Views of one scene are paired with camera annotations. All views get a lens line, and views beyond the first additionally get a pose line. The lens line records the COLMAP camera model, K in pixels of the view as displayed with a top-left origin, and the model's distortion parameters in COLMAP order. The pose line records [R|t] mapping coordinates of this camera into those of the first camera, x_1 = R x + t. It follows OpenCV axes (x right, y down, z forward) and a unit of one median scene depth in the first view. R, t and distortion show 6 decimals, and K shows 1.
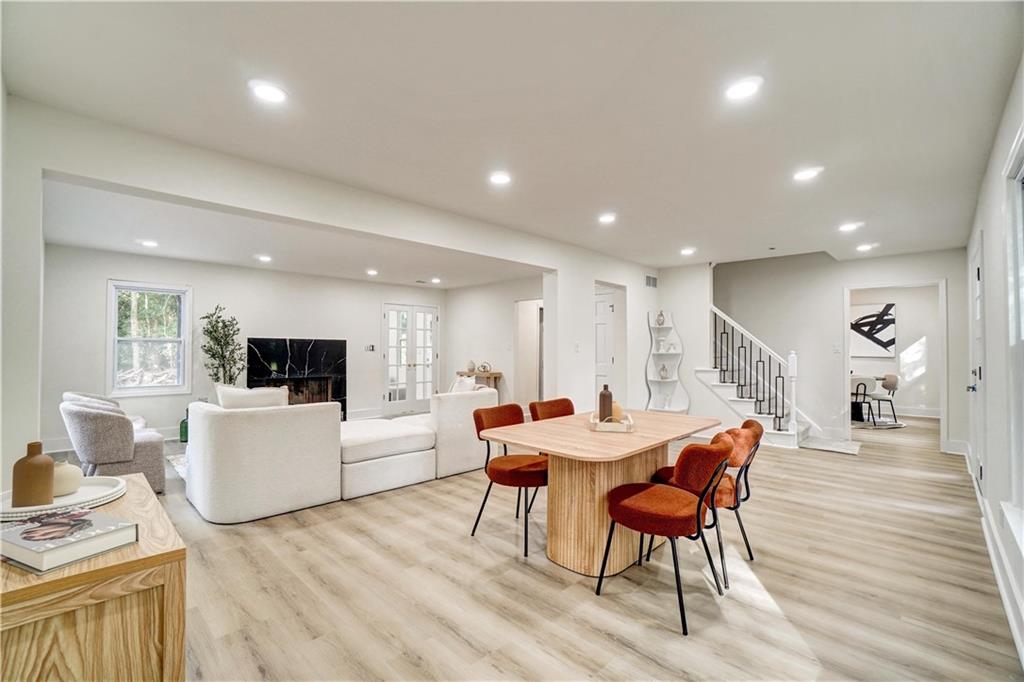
lens RADIAL K [[447.5, 0, 508.2], [0, 447.5, 340.6], [0, 0, 1]] dist [-0.063160, 0.022267]
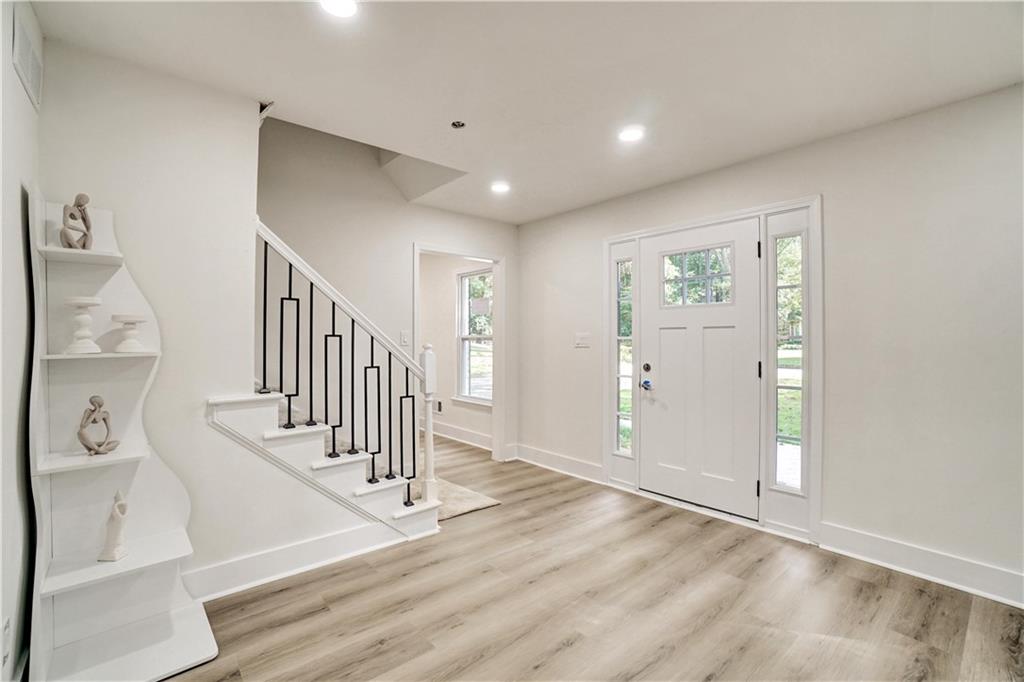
lens RADIAL K [[447.5, 0, 508.2], [0, 447.5, 340.6], [0, 0, 1]] dist [-0.063160, 0.022267]
pose [[0.079551, -0.007521, 0.996802, 0.195898], [-0.020161, 0.999755, 0.009152, 0.021286], [-0.996627, -0.020825, 0.079380, 1.240841]]
